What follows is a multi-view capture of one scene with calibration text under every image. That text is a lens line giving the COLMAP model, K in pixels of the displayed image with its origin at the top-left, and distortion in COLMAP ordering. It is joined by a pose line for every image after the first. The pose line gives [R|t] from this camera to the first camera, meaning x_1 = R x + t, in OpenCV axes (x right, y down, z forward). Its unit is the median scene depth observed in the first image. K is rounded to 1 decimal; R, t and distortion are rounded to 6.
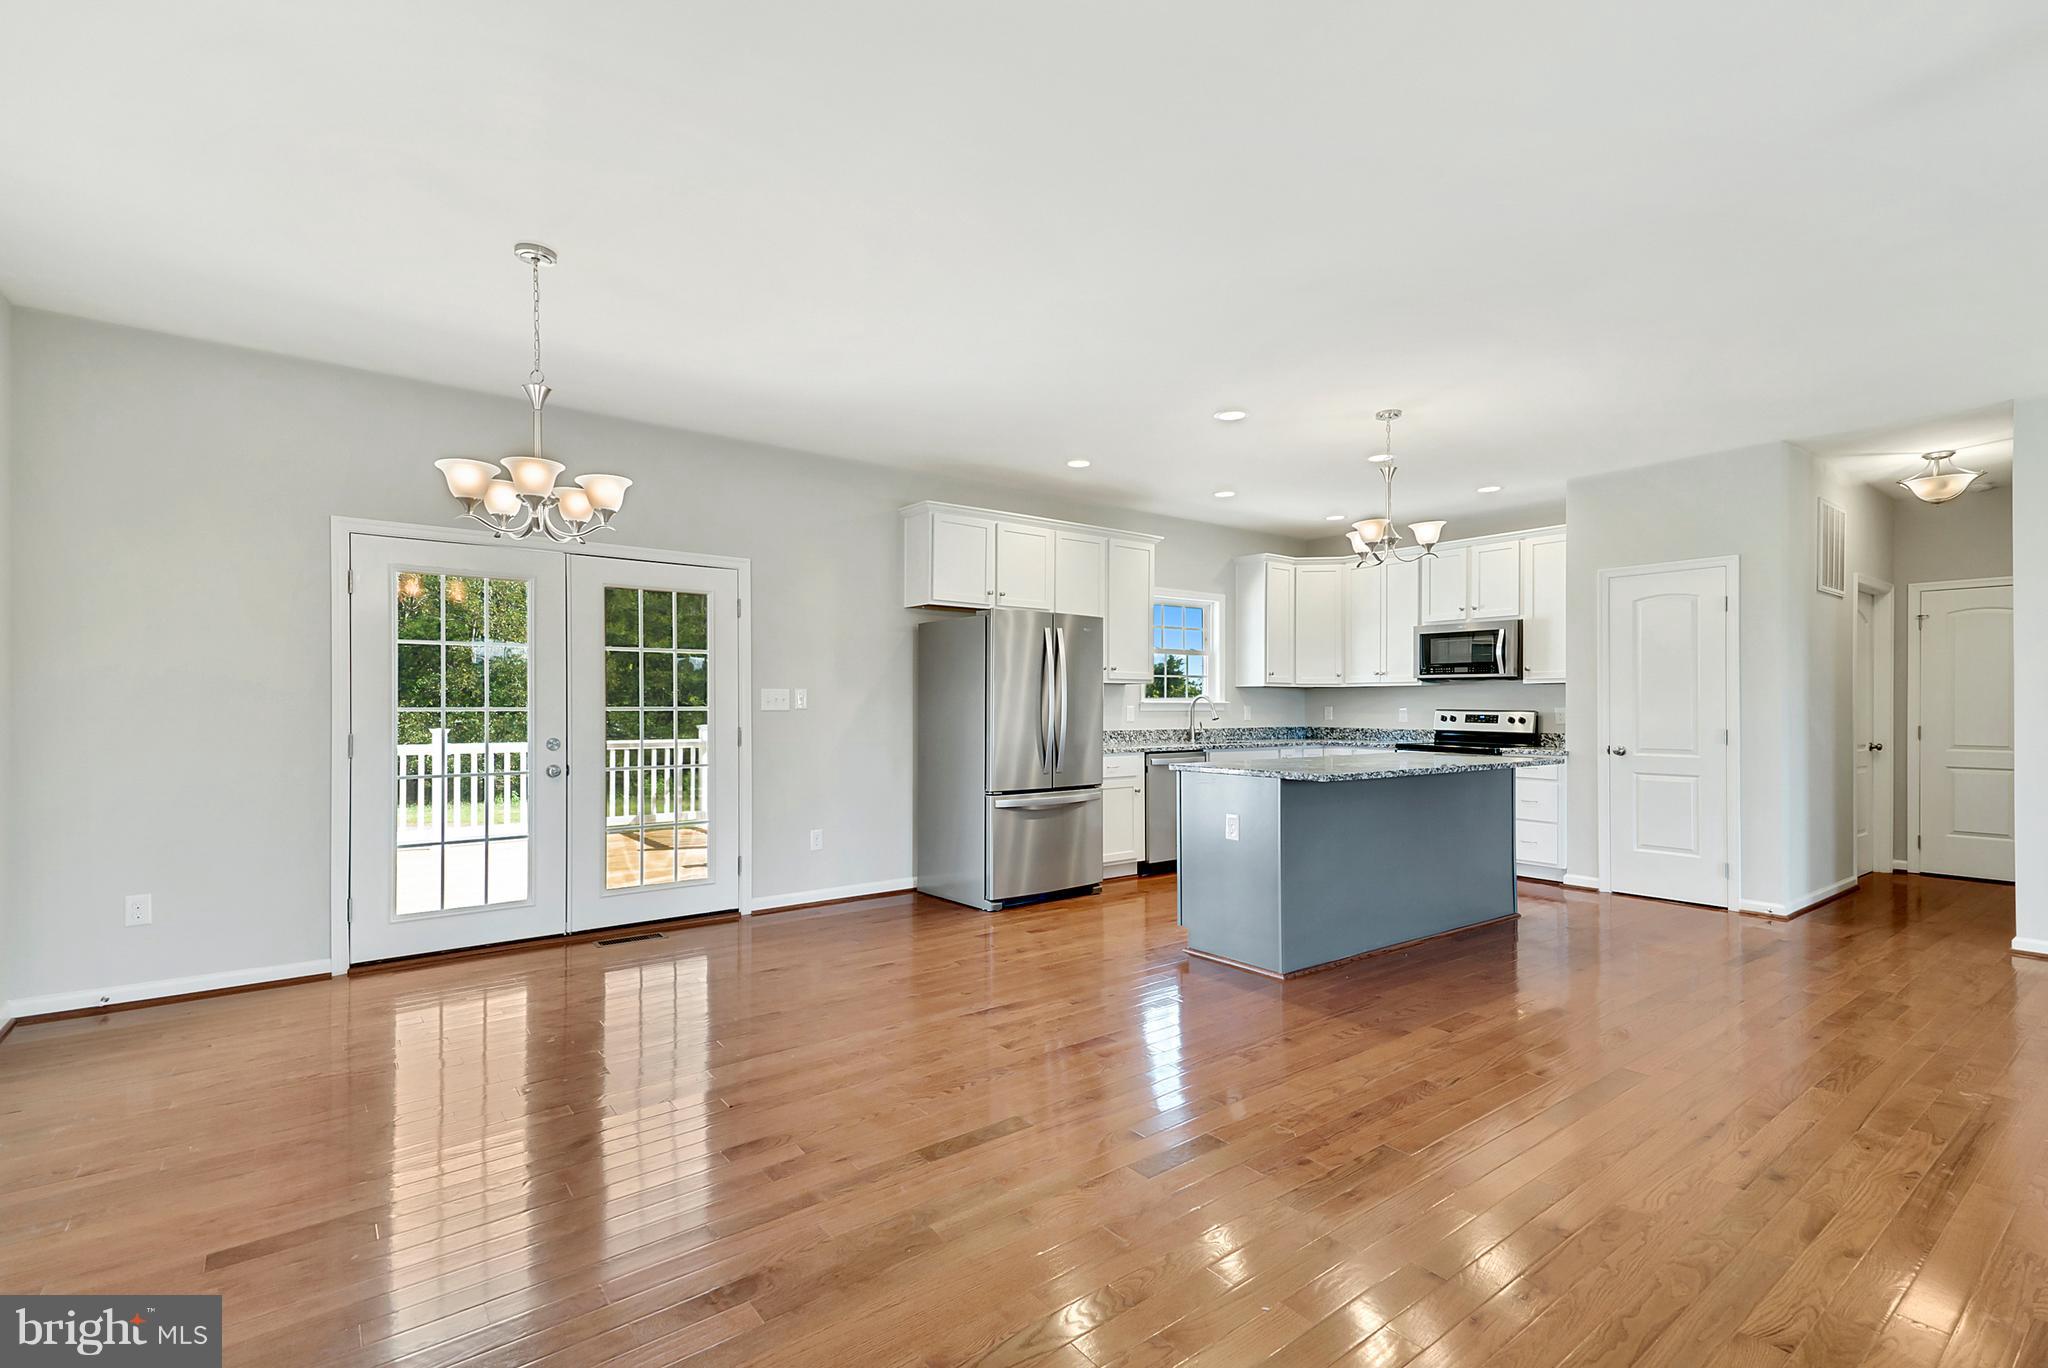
lens RADIAL K [[927.6, 0, 1021.7], [0, 927.6, 703.9], [0, 0, 1]] dist [0.033116, -0.000233]
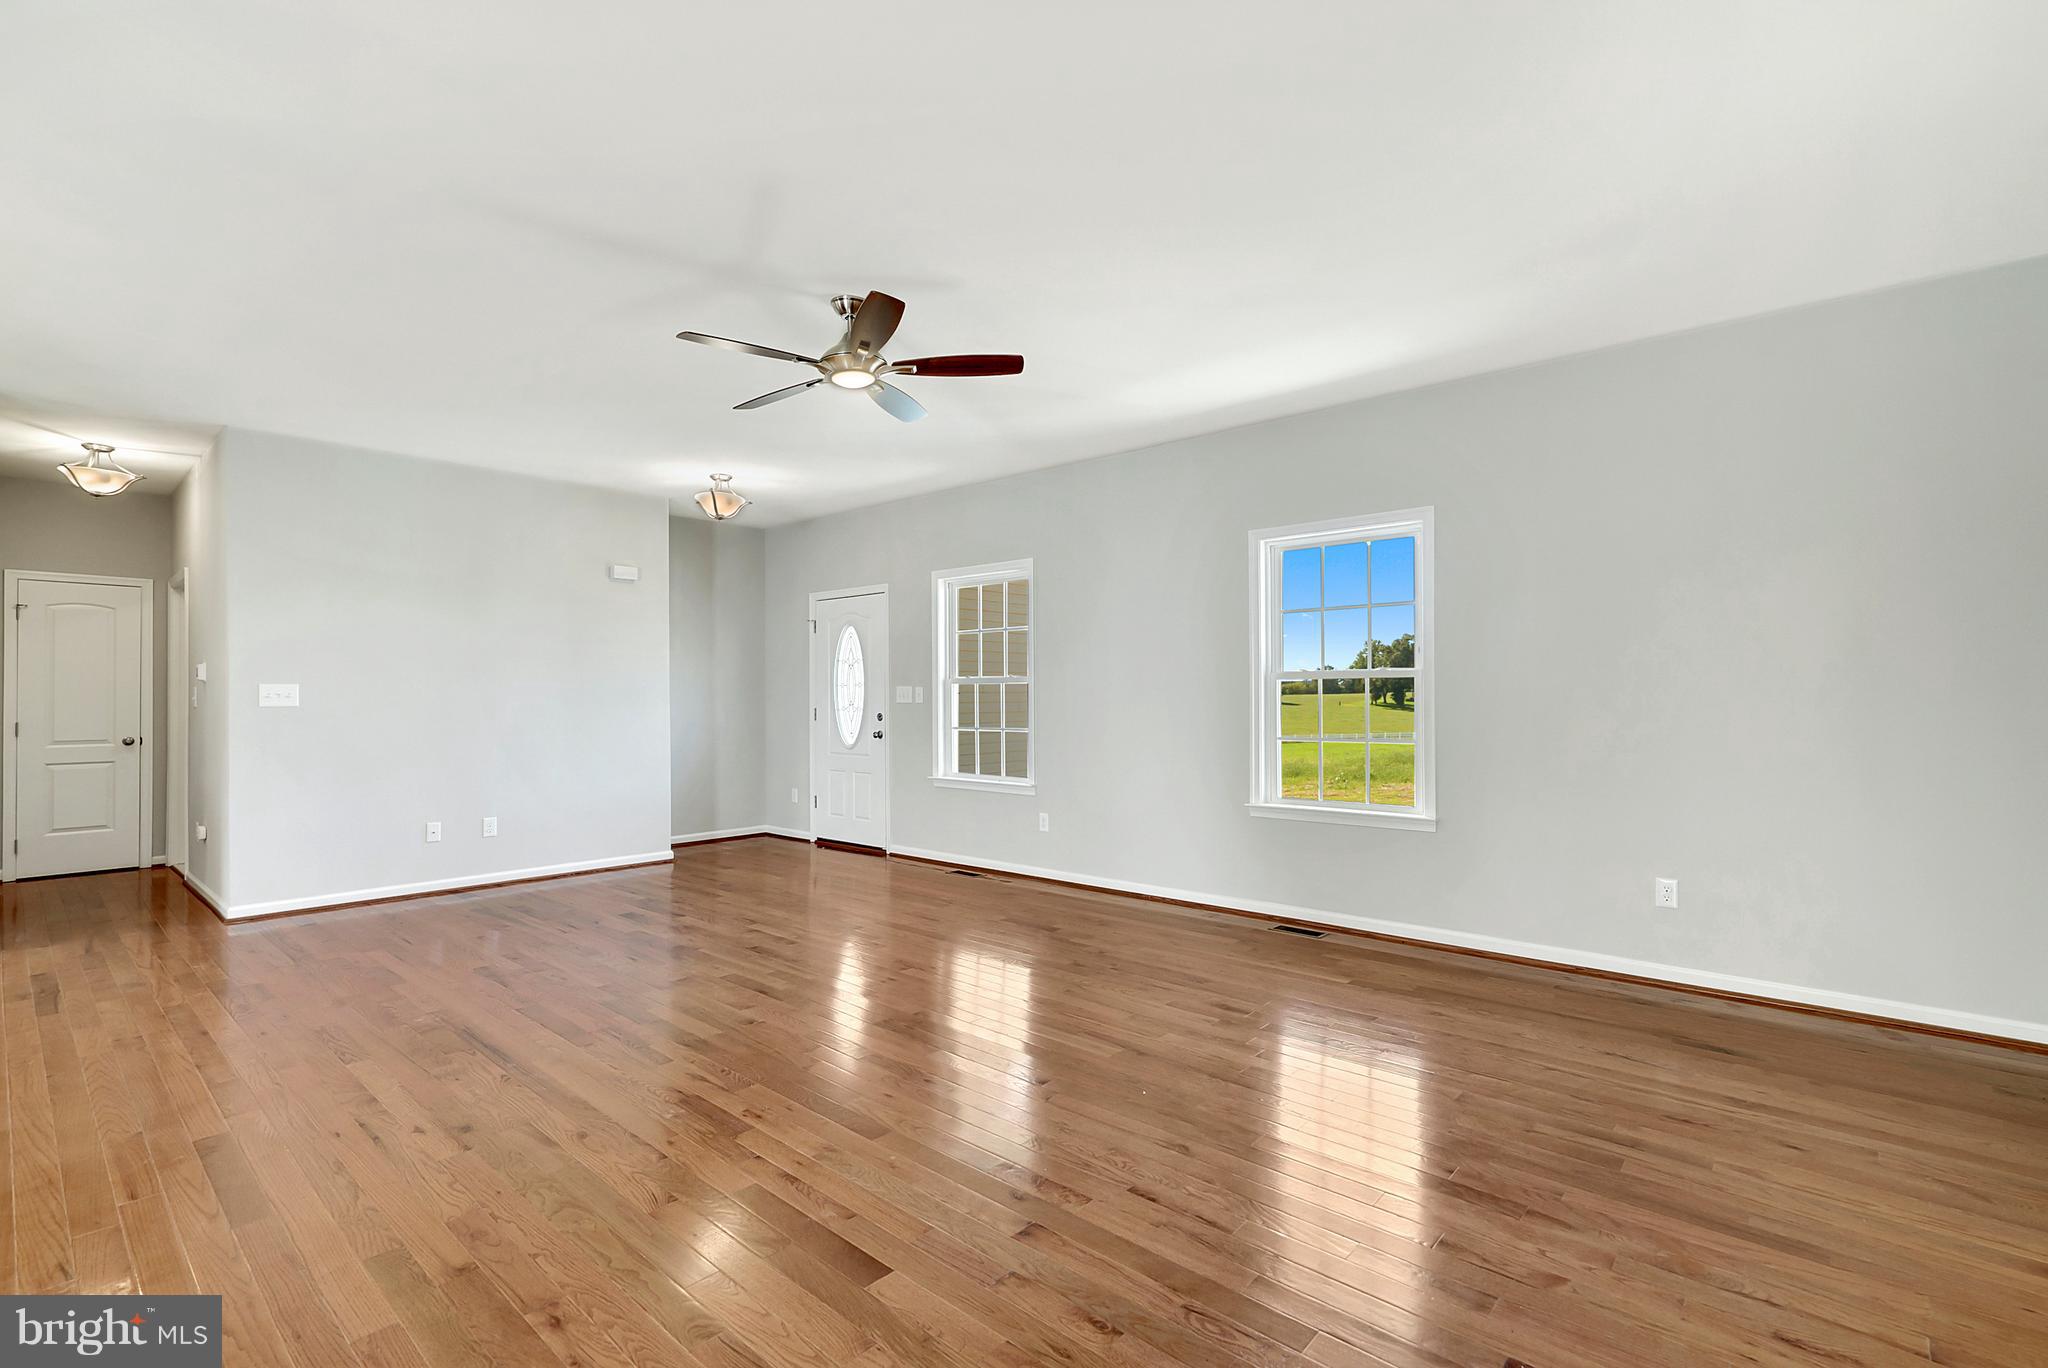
lens RADIAL K [[934.2, 0, 1022.4], [0, 934.2, 691.0], [0, 0, 1]] dist [-0.001974, -0.000148]
pose [[-0.184812, 0.005187, 0.982760, -0.147677], [0.001433, 0.999986, -0.005008, -0.001614], [-0.982773, 0.000483, -0.184817, 0.214340]]
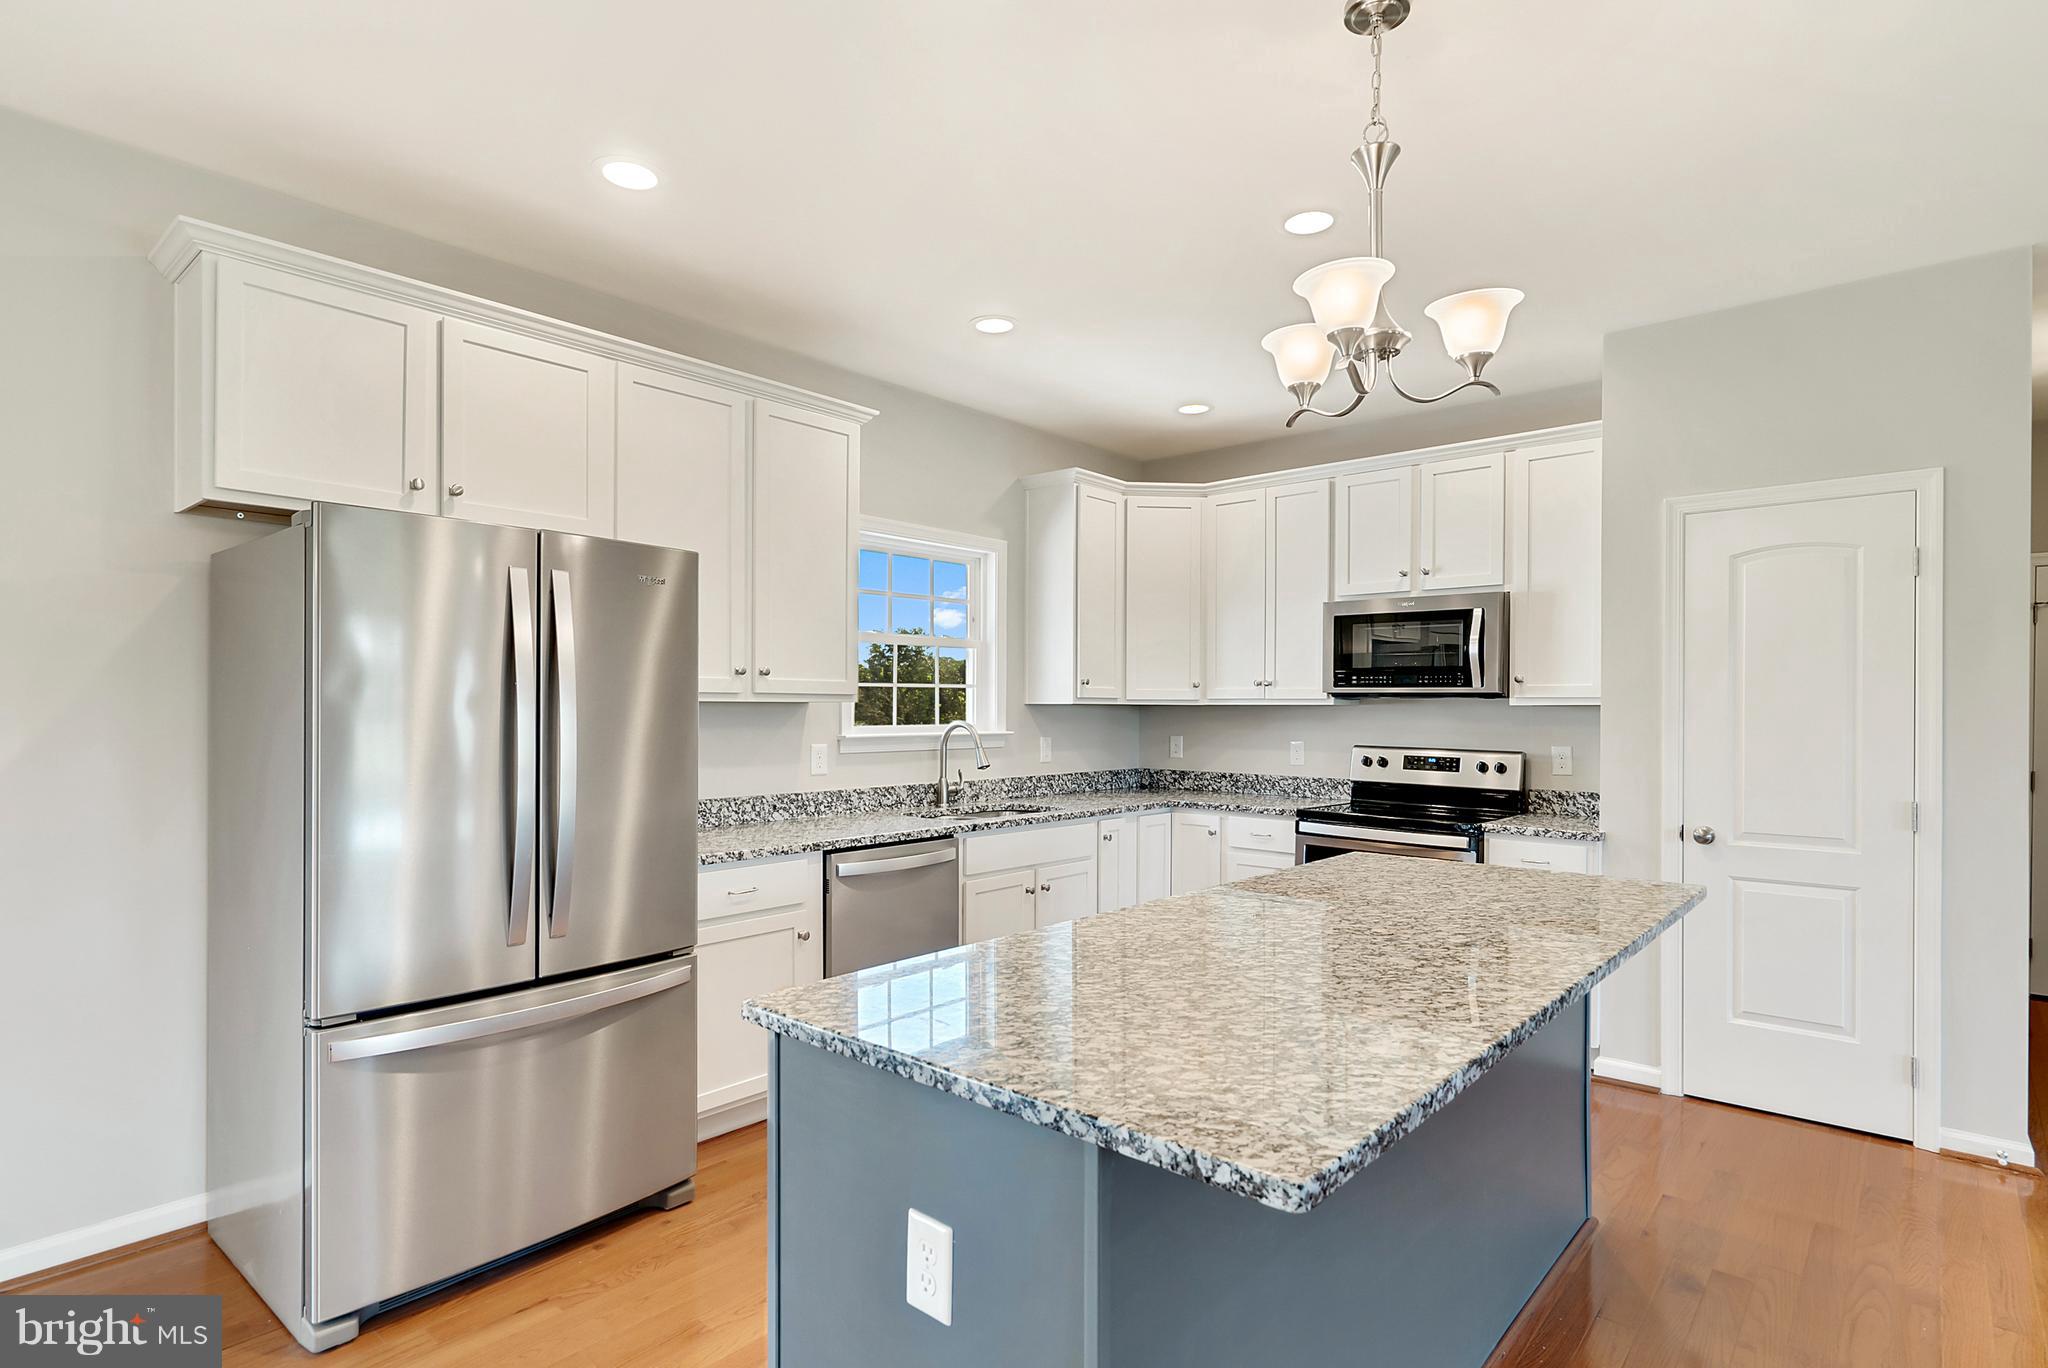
lens RADIAL K [[1048.2, 0, 1035.5], [0, 1048.2, 707.8], [0, 0, 1]] dist [0.015304, 0.000192]
pose [[0.978186, 0.002492, 0.207716, 0.127655], [-0.003332, 0.999988, 0.003693, -0.022668], [-0.207705, -0.004304, 0.978182, 0.458332]]
